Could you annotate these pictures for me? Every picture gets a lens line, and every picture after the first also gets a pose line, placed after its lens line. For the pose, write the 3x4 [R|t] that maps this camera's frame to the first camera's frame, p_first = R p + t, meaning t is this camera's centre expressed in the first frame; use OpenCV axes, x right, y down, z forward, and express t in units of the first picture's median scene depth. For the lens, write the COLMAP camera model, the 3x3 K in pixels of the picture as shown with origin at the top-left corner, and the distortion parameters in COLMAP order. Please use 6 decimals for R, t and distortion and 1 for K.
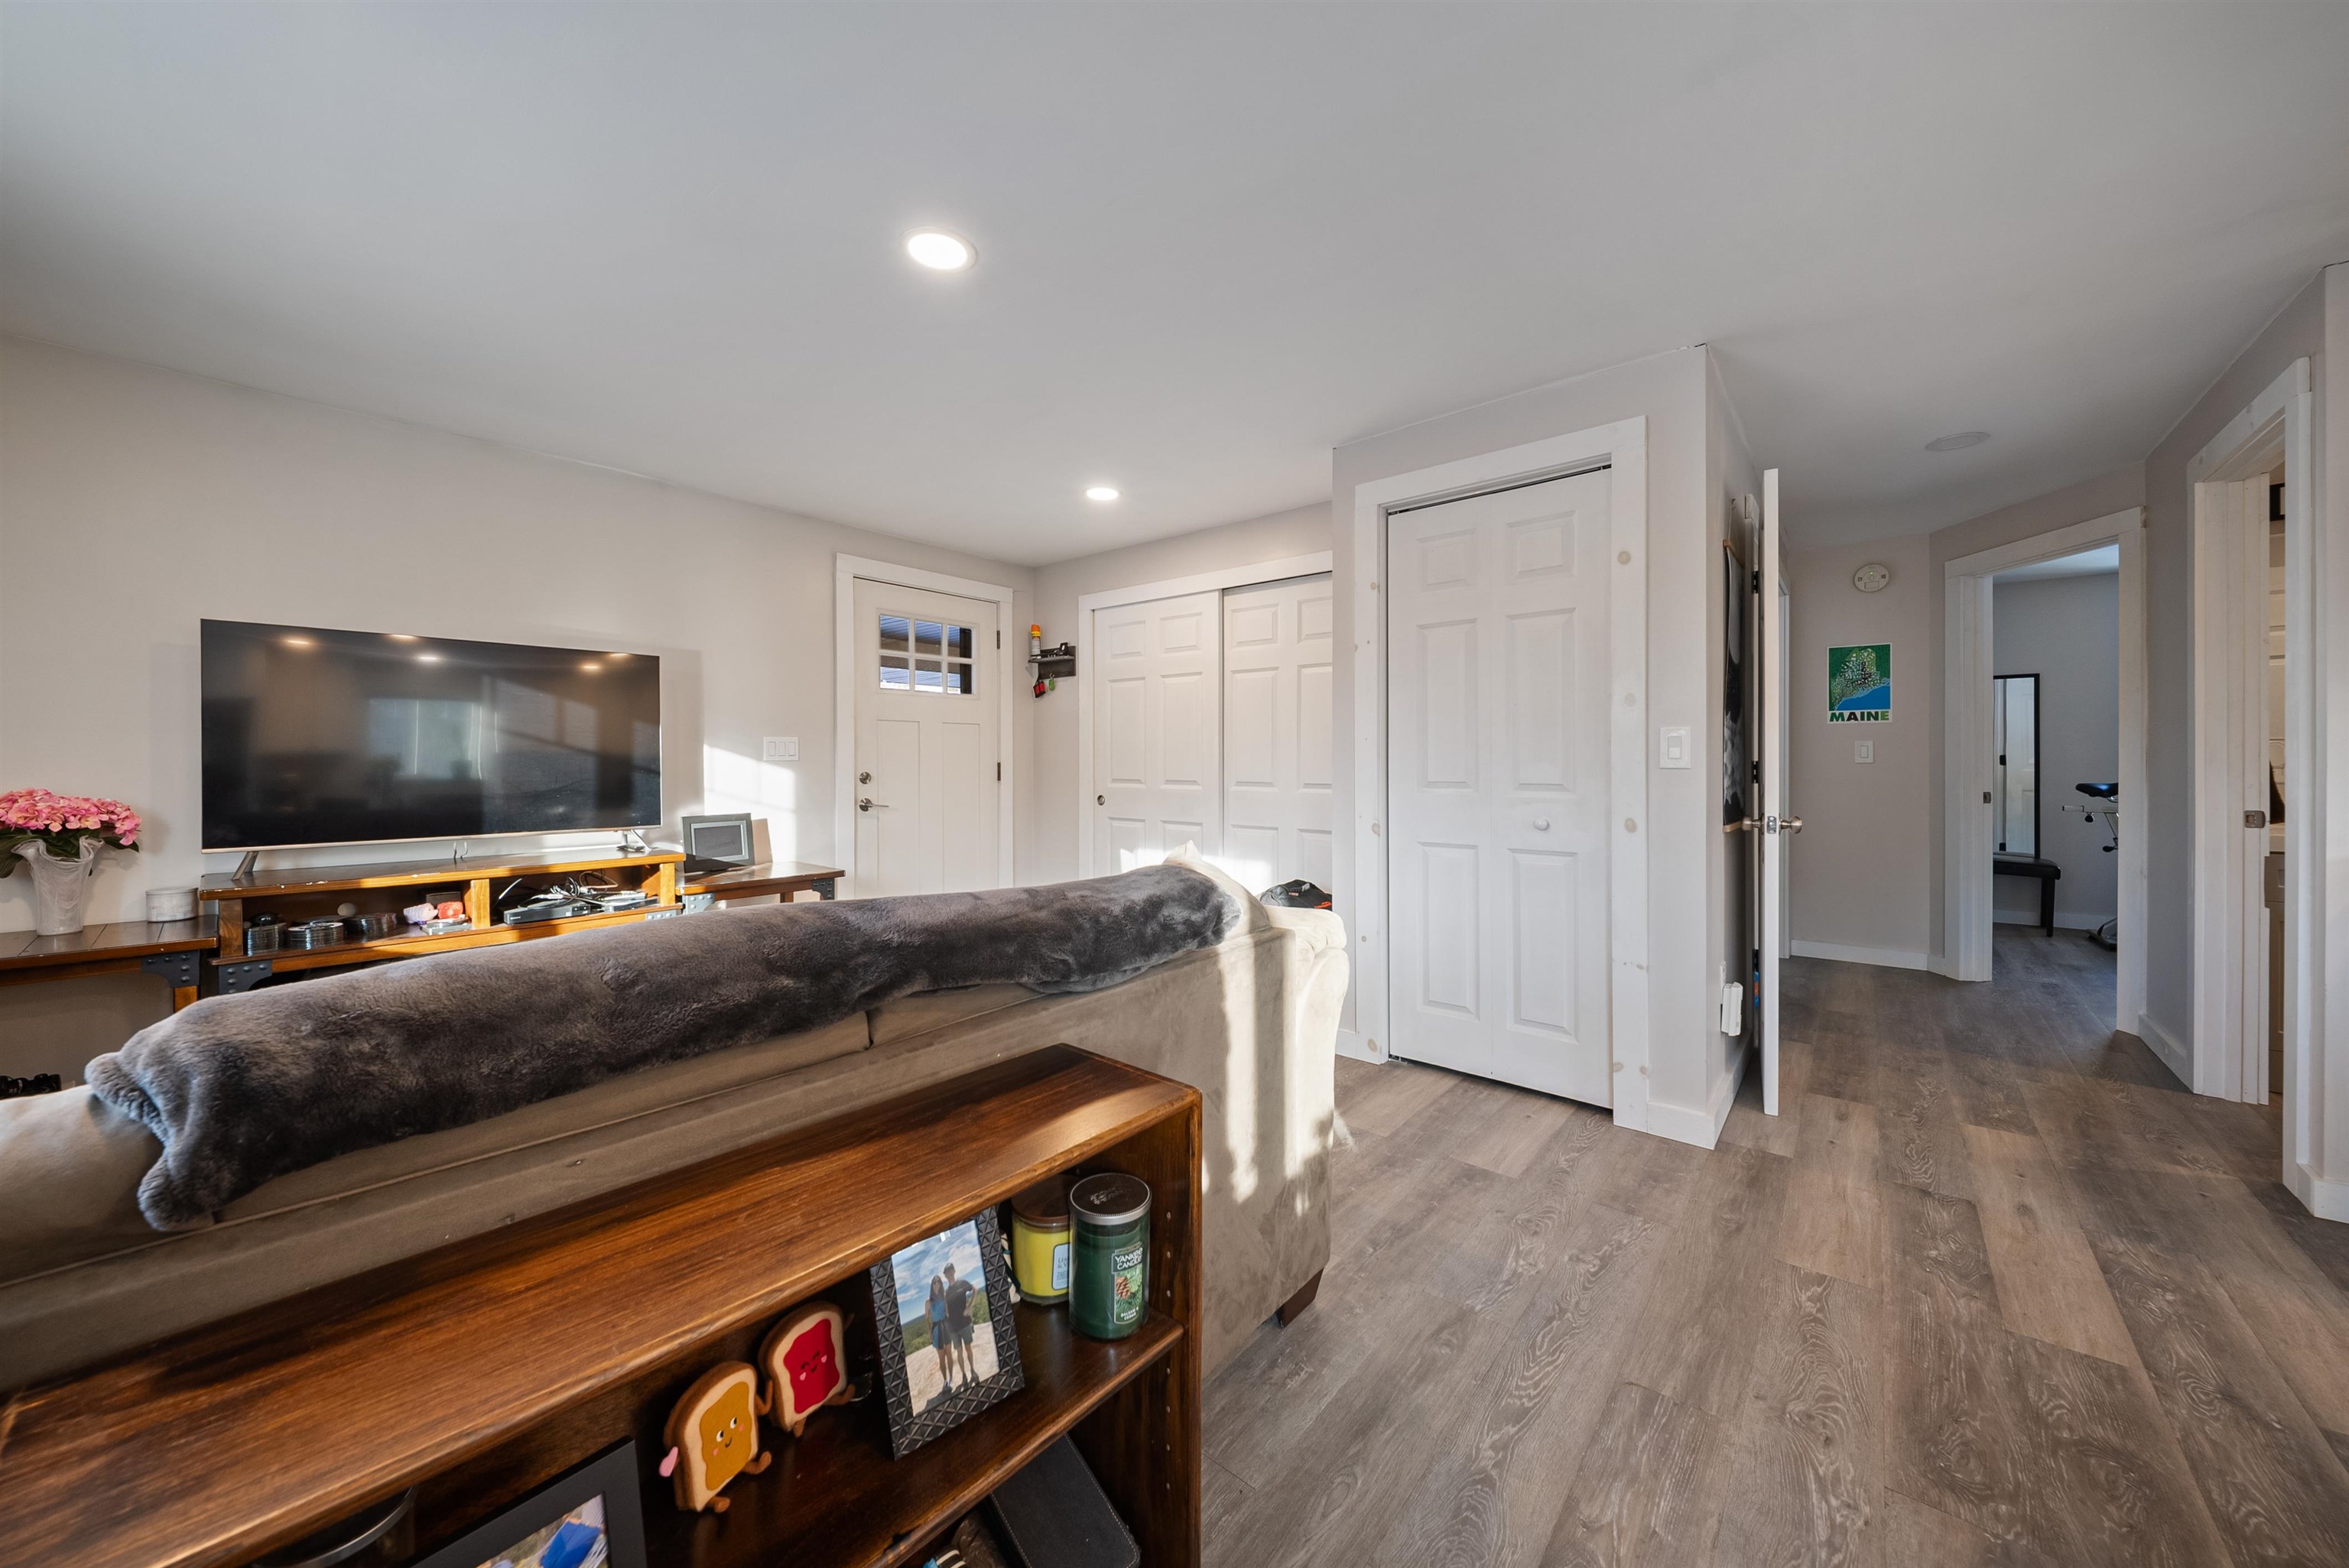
lens RADIAL K [[835.3, 0, 1172.8], [0, 835.3, 768.9], [0, 0, 1]] dist [-0.000885, -0.000319]
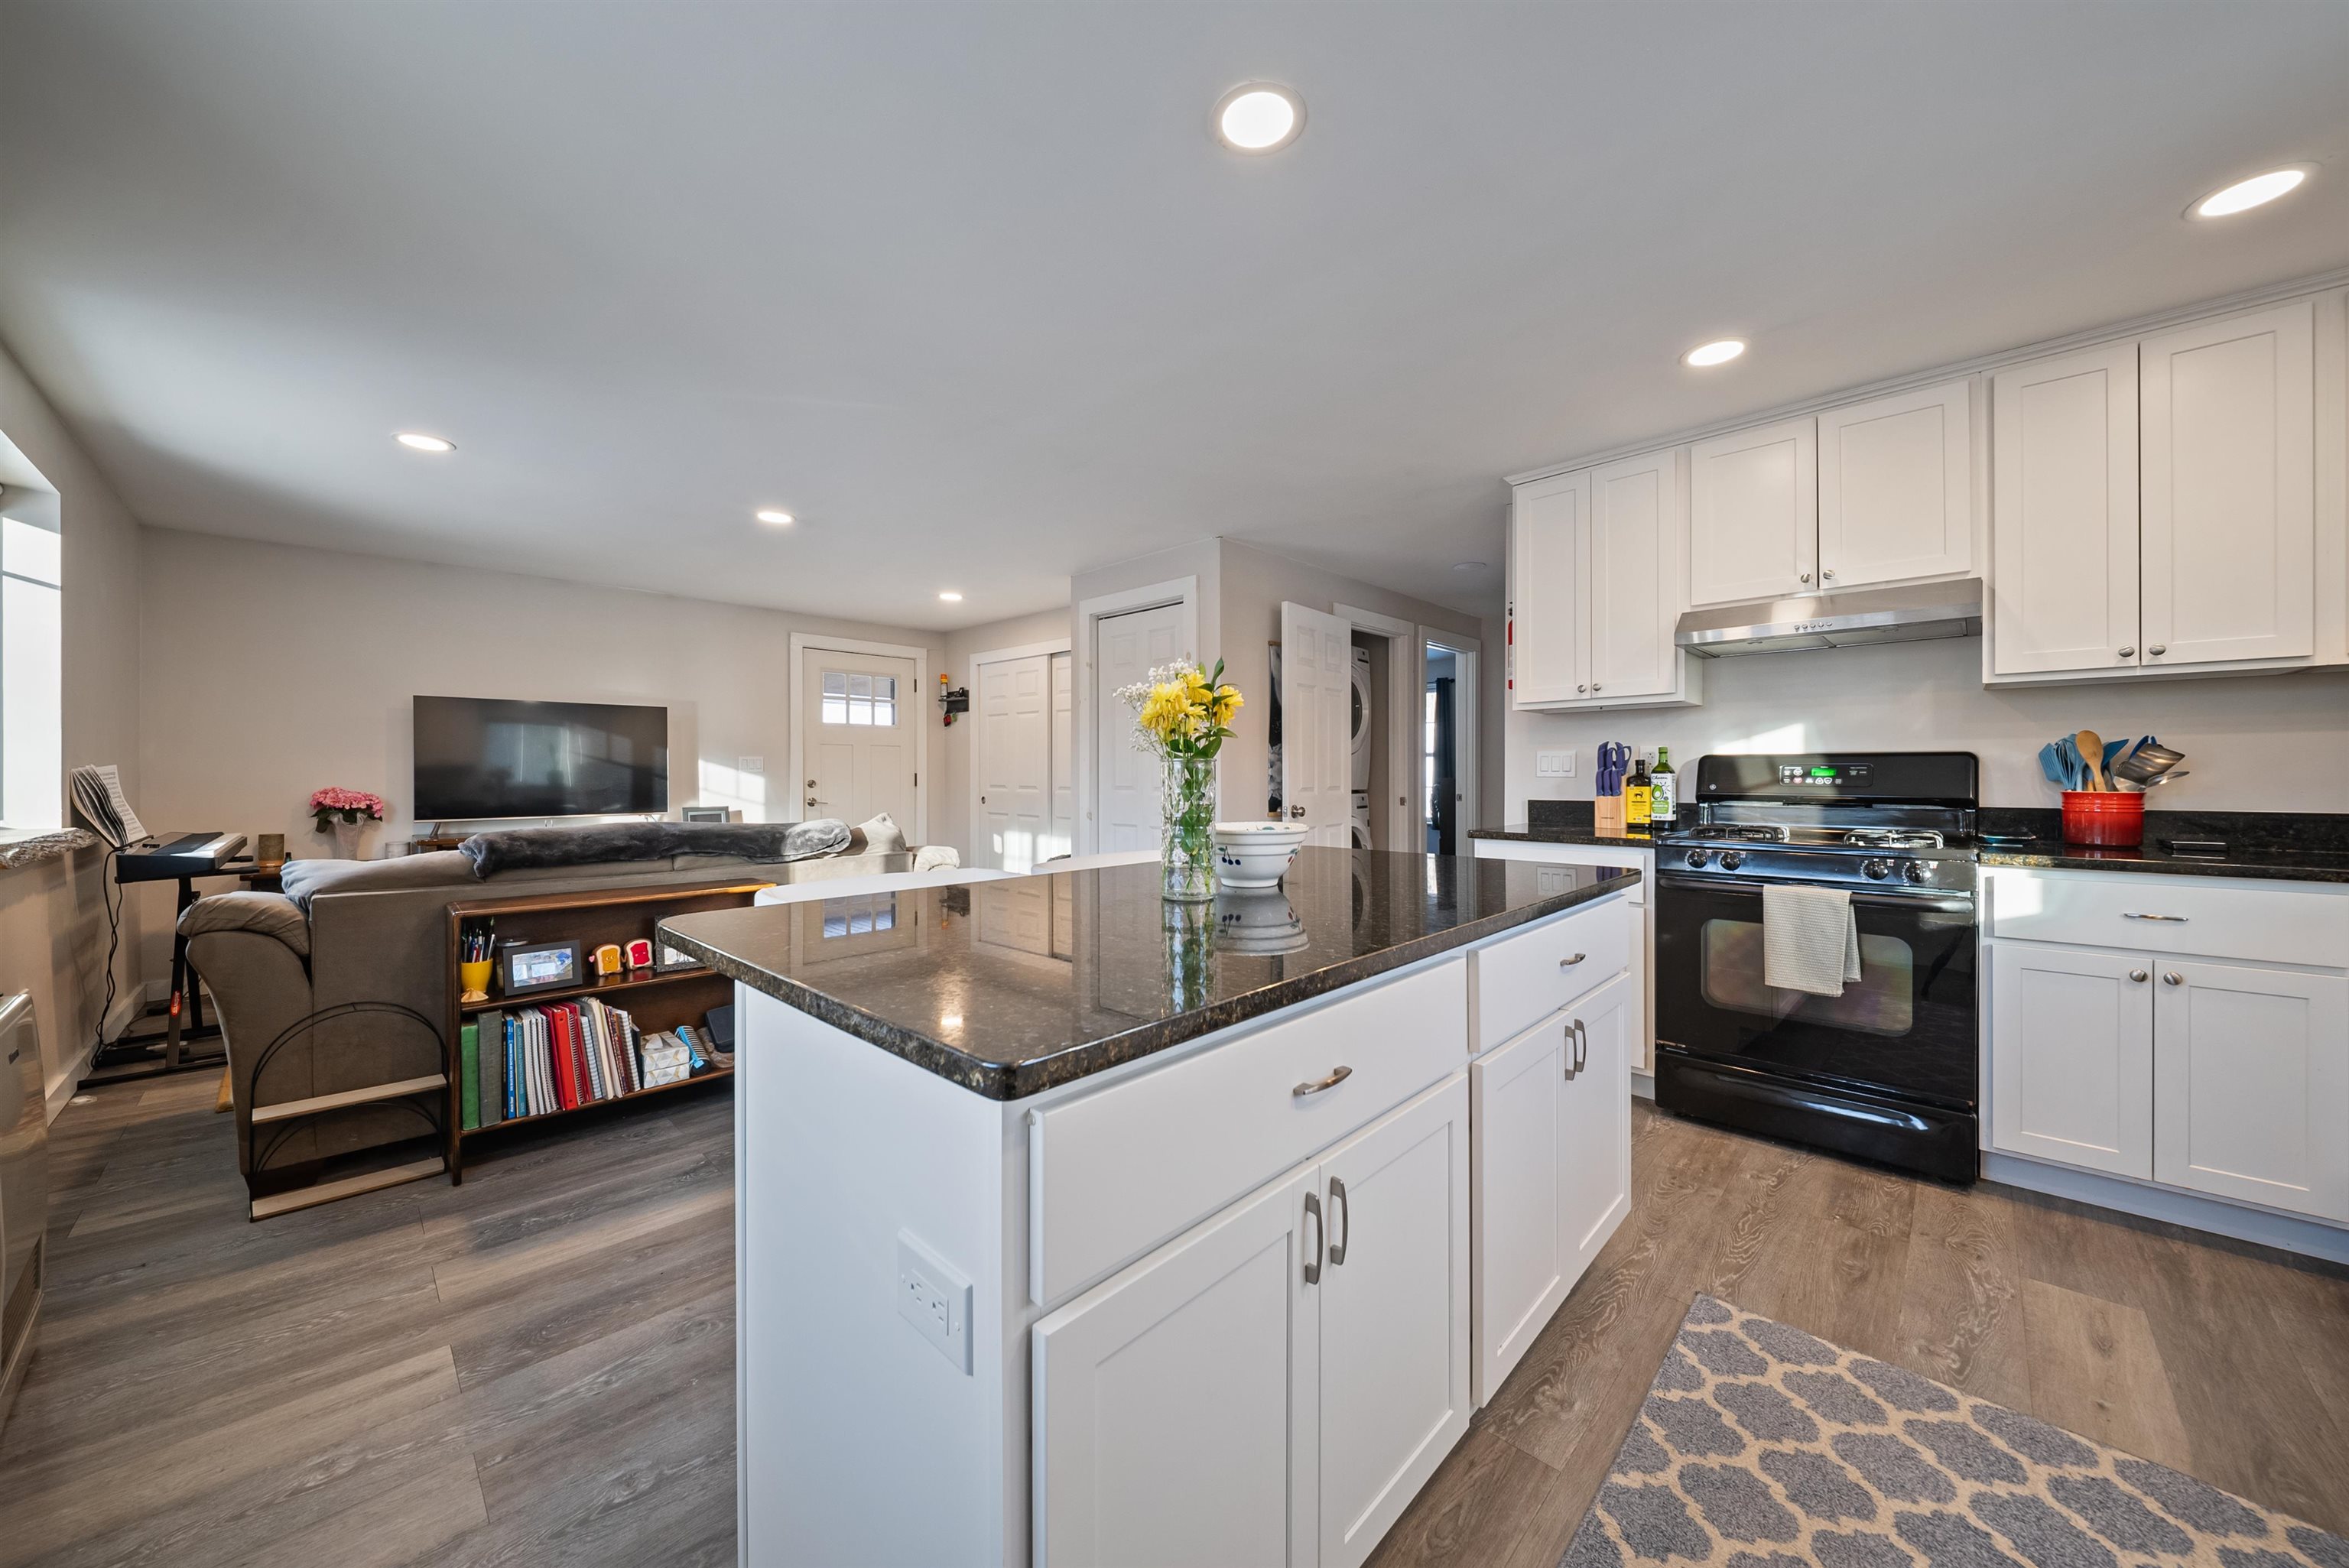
lens RADIAL K [[835.3, 0, 1177.1], [0, 835.3, 777.4], [0, 0, 1]] dist [-0.000885, -0.000319]
pose [[0.997655, 0.001910, -0.068414, 0.446226], [-0.002016, 0.999997, -0.001485, 0.000665], [0.068411, 0.001620, 0.997656, -0.504078]]
